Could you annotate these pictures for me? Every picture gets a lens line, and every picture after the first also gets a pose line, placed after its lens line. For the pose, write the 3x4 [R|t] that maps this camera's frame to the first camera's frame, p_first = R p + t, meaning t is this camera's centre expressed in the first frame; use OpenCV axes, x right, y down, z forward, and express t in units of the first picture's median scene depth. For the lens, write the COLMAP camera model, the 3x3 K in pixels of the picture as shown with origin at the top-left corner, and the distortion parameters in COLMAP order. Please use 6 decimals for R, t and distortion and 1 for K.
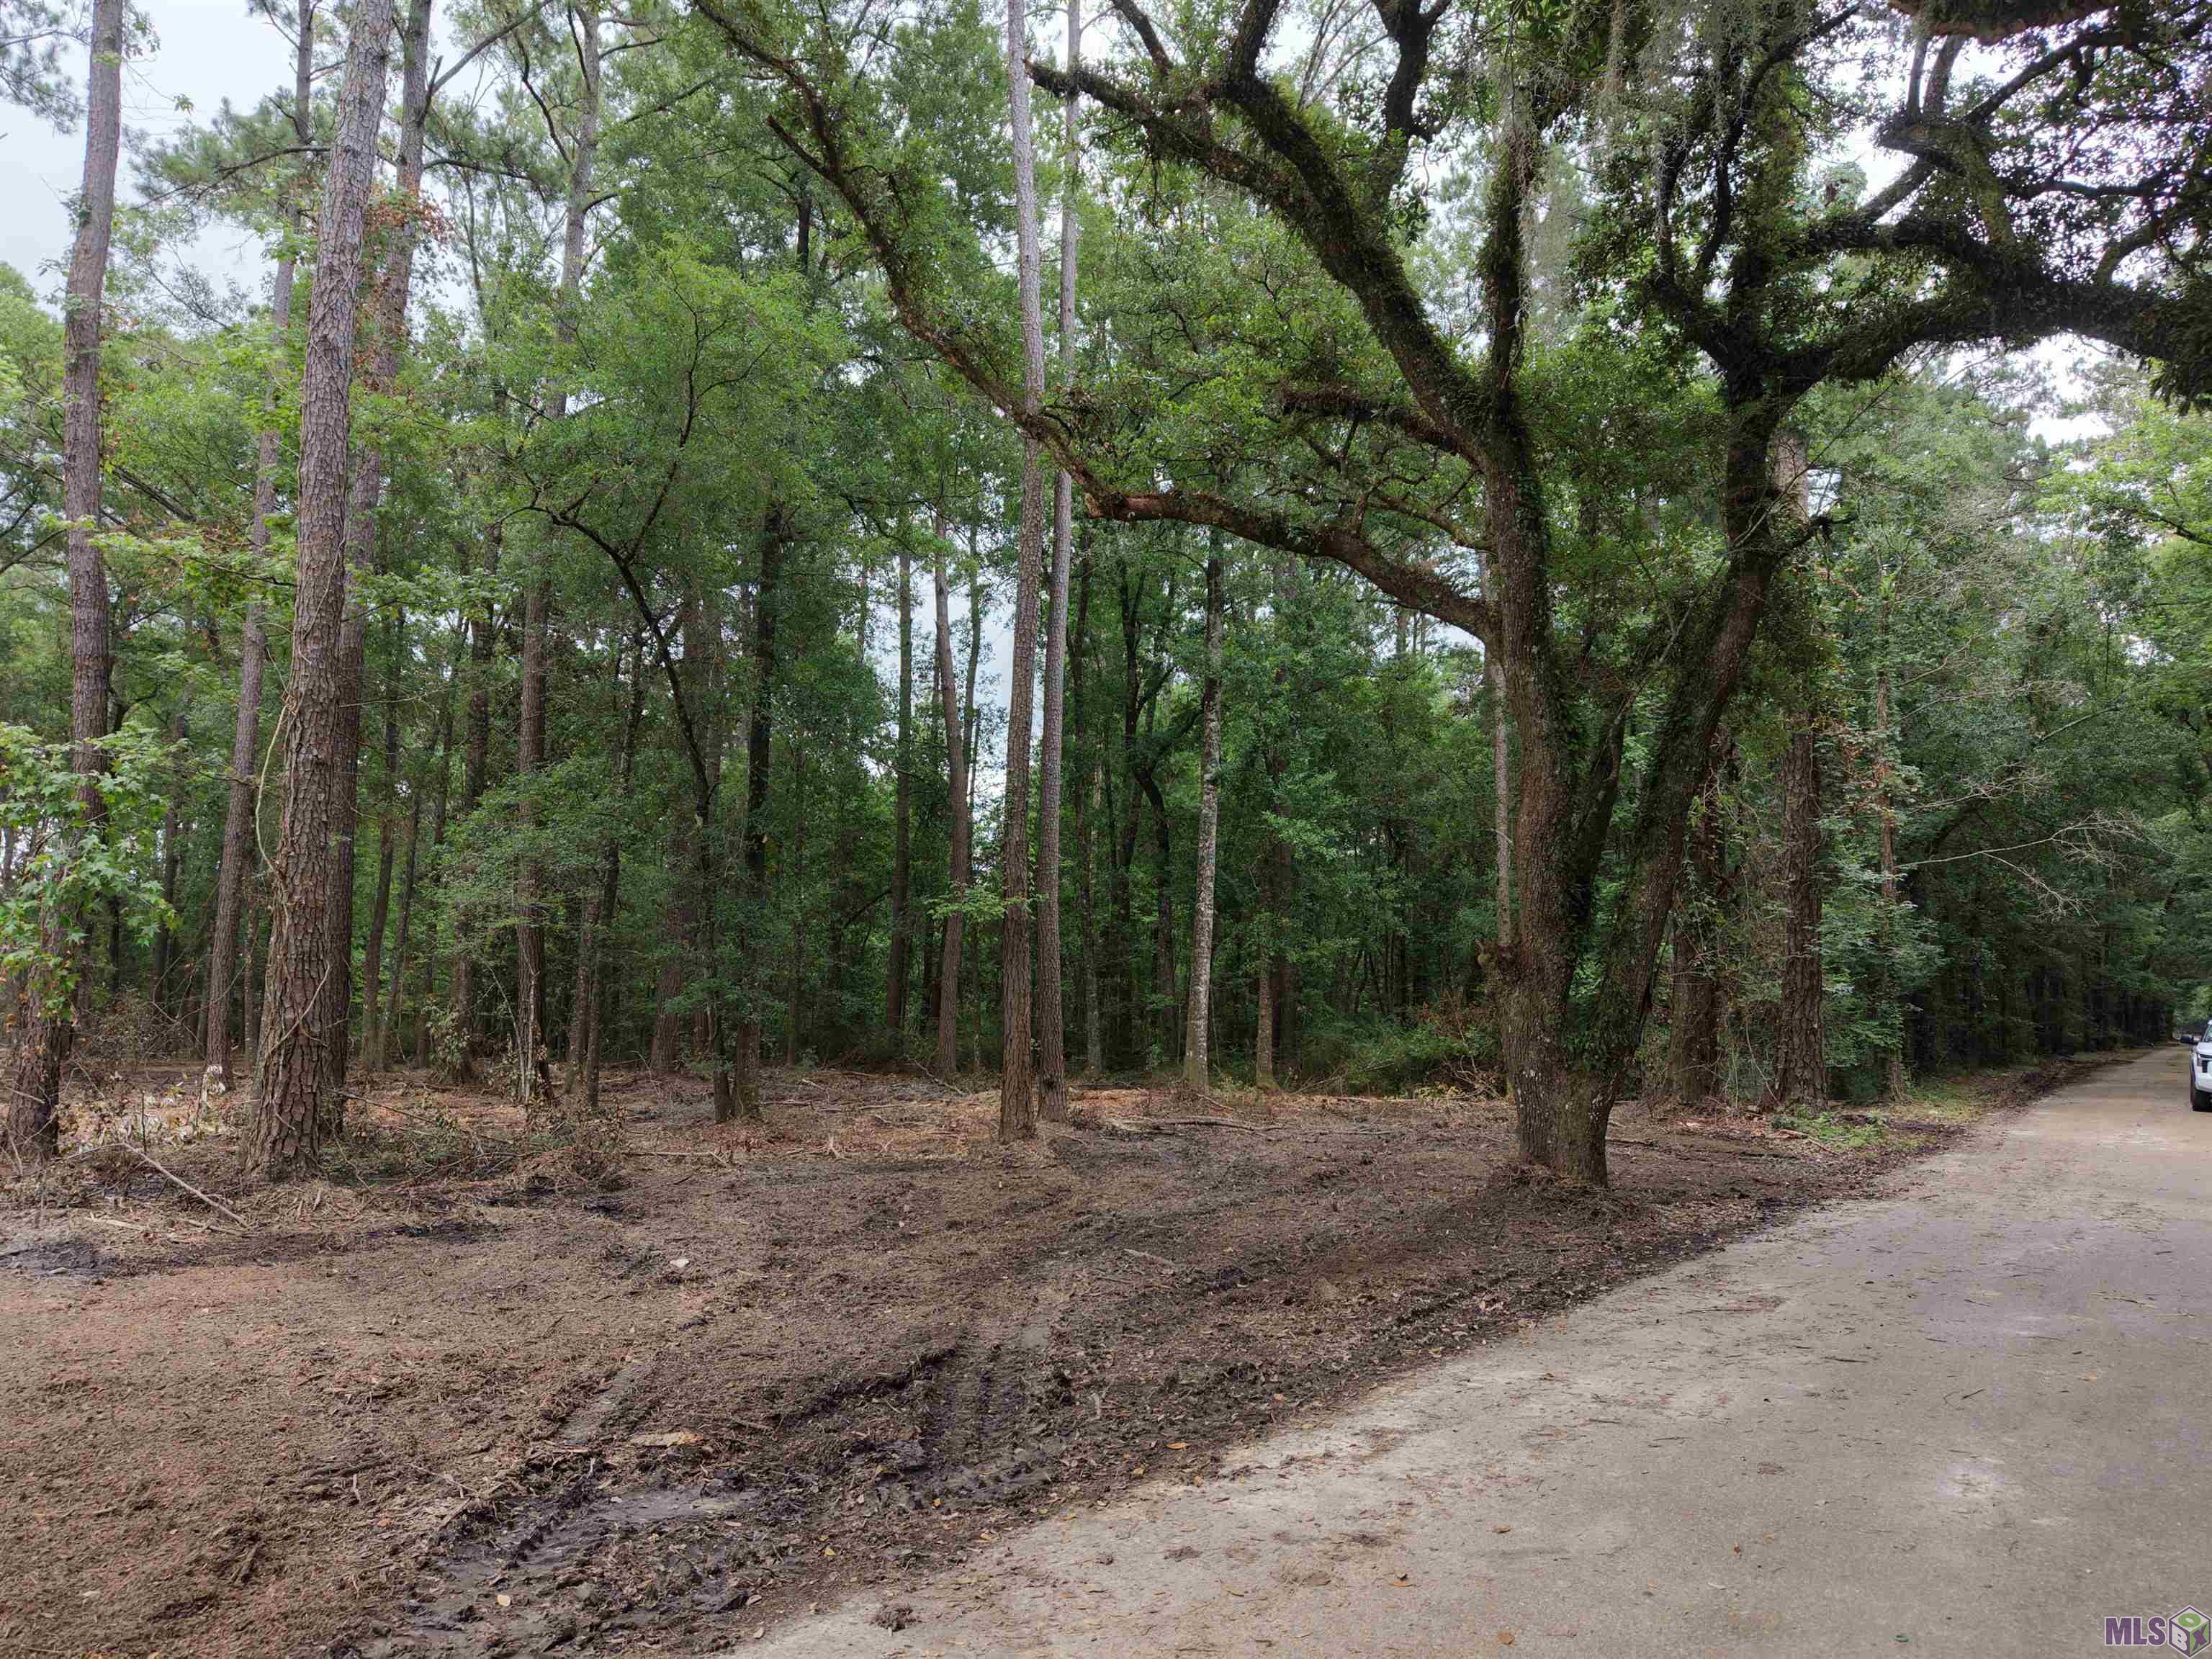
lens RADIAL K [[1410.9, 0, 1100.4], [0, 1410.9, 836.4], [0, 0, 1]] dist [0.000714, -0.021650]
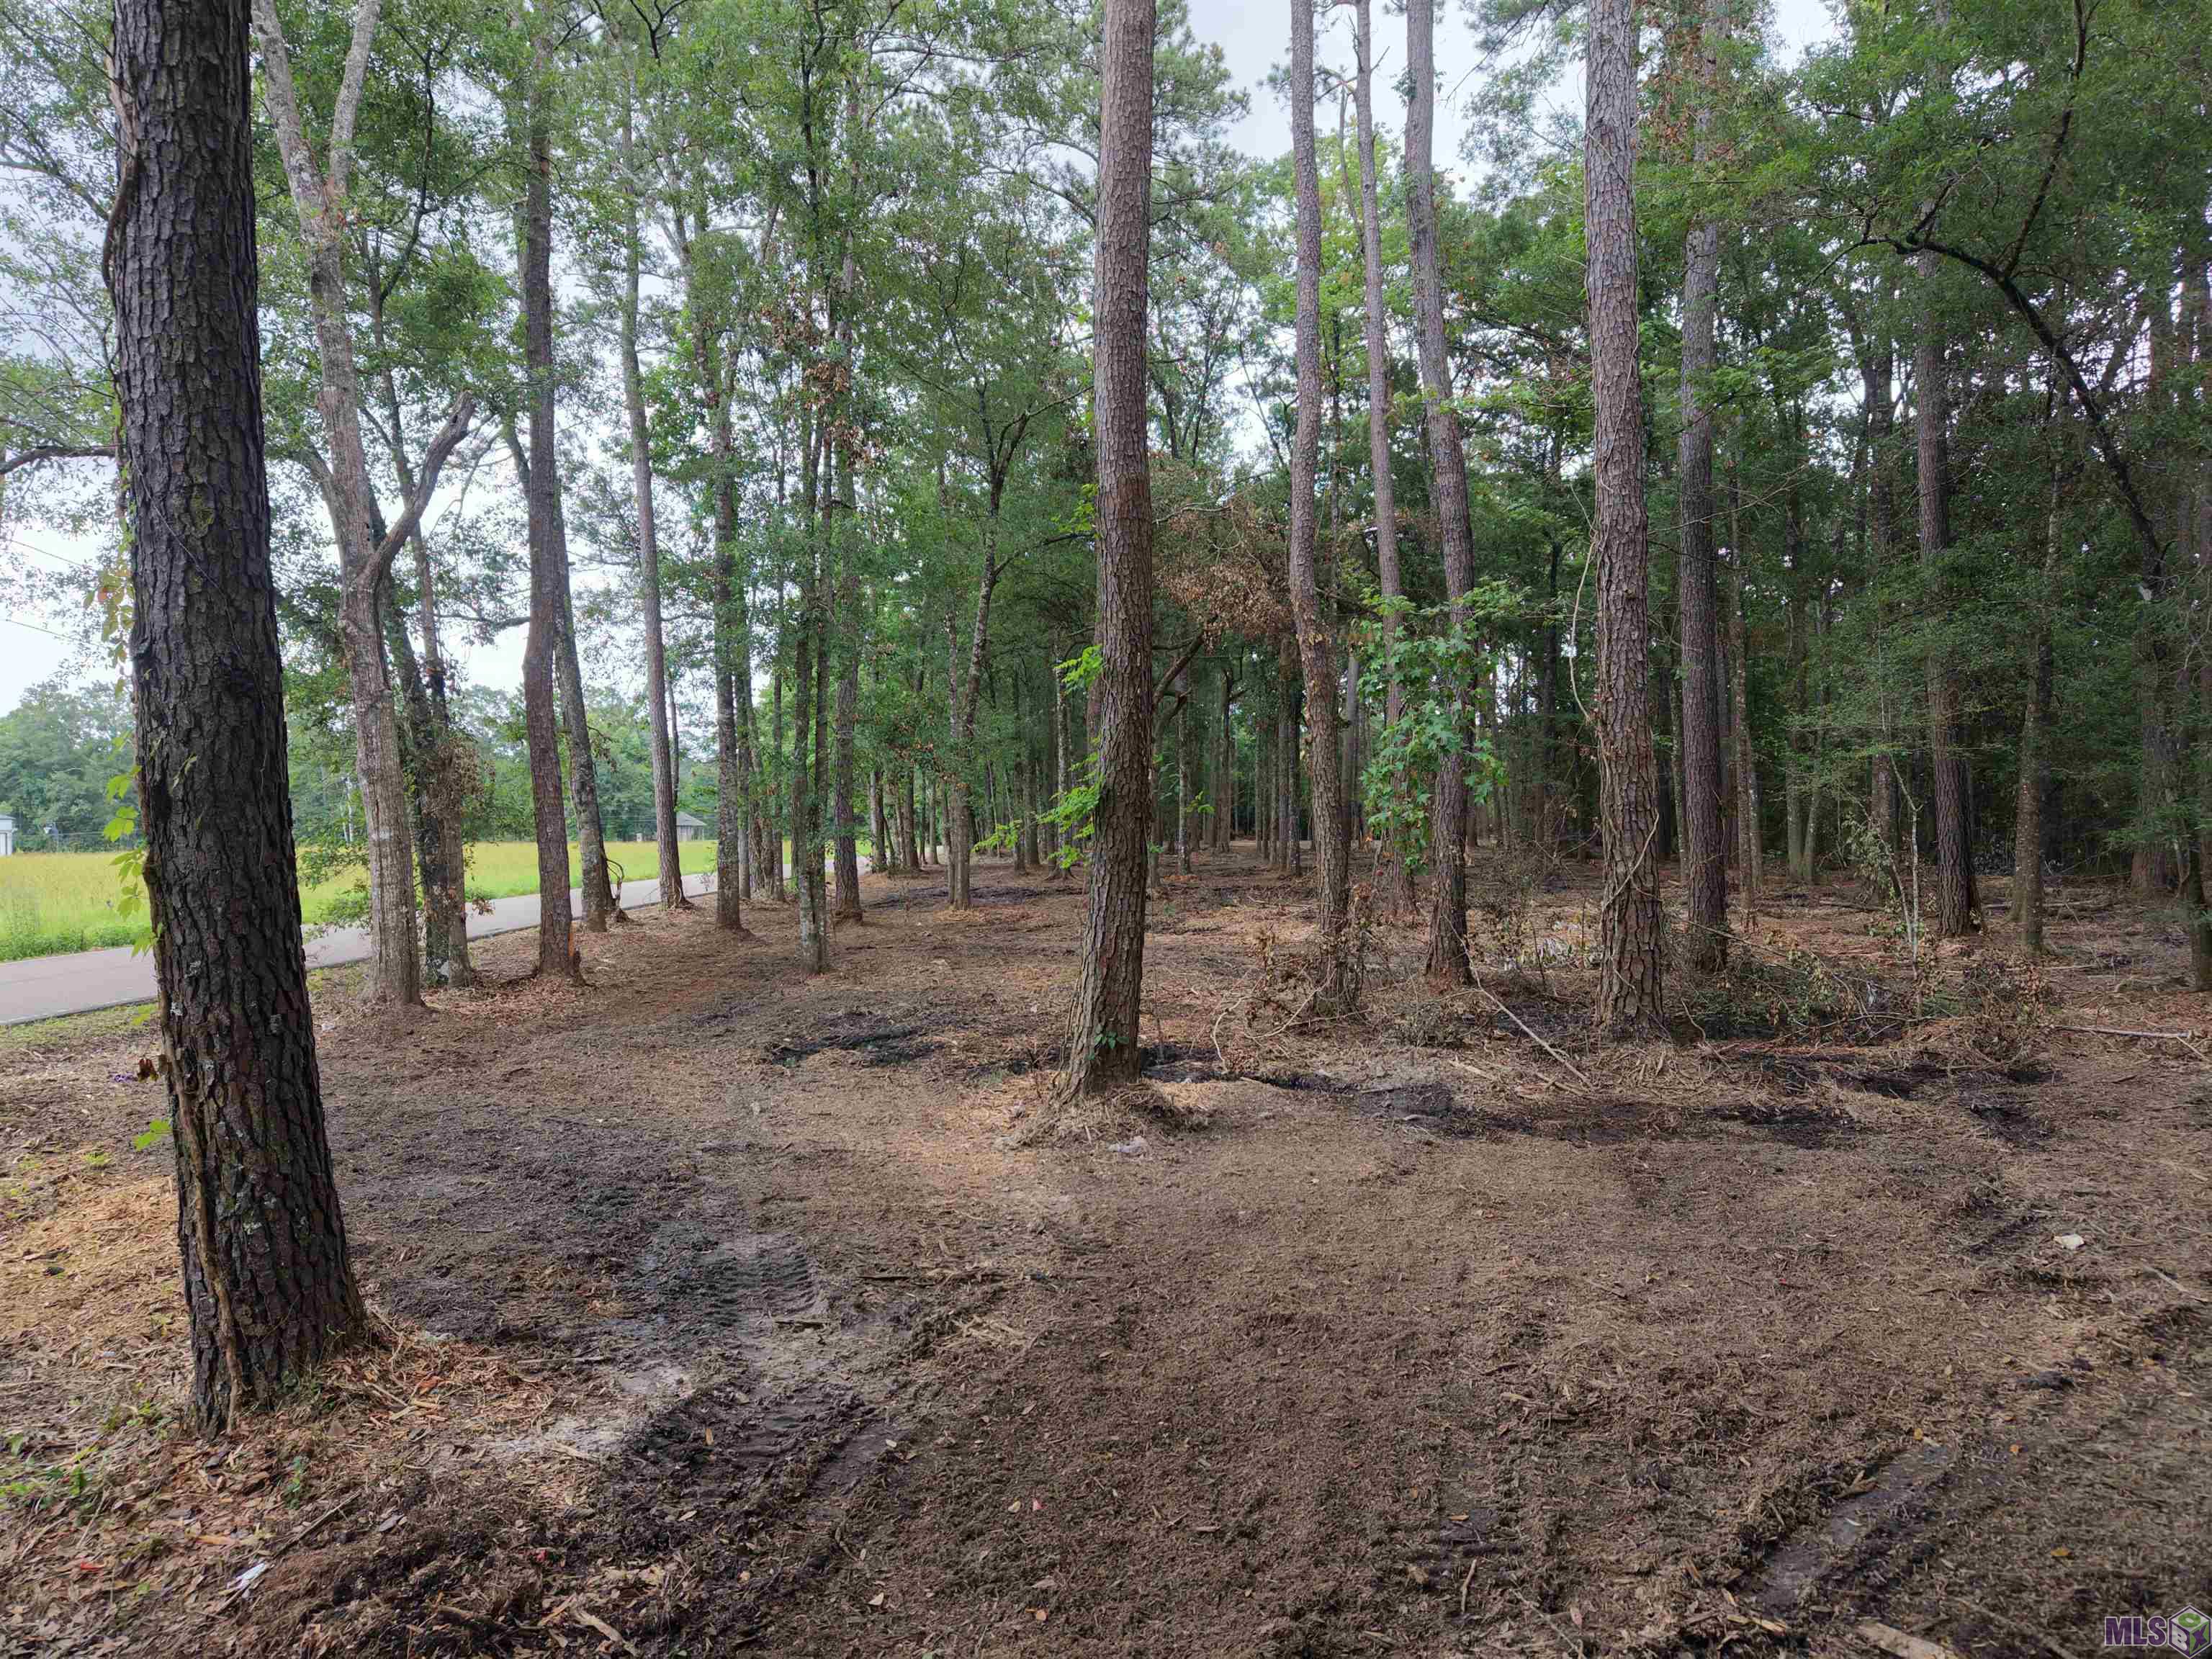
lens RADIAL K [[1465.2, 0, 1106.0], [0, 1465.2, 829.5], [0, 0, 1]] dist [0.019697, -0.018075]
pose [[0.607075, -0.006954, -0.794614, 0.002218], [0.110991, 0.990902, 0.076125, -0.013976], [0.786855, -0.134409, 0.602323, 0.132647]]
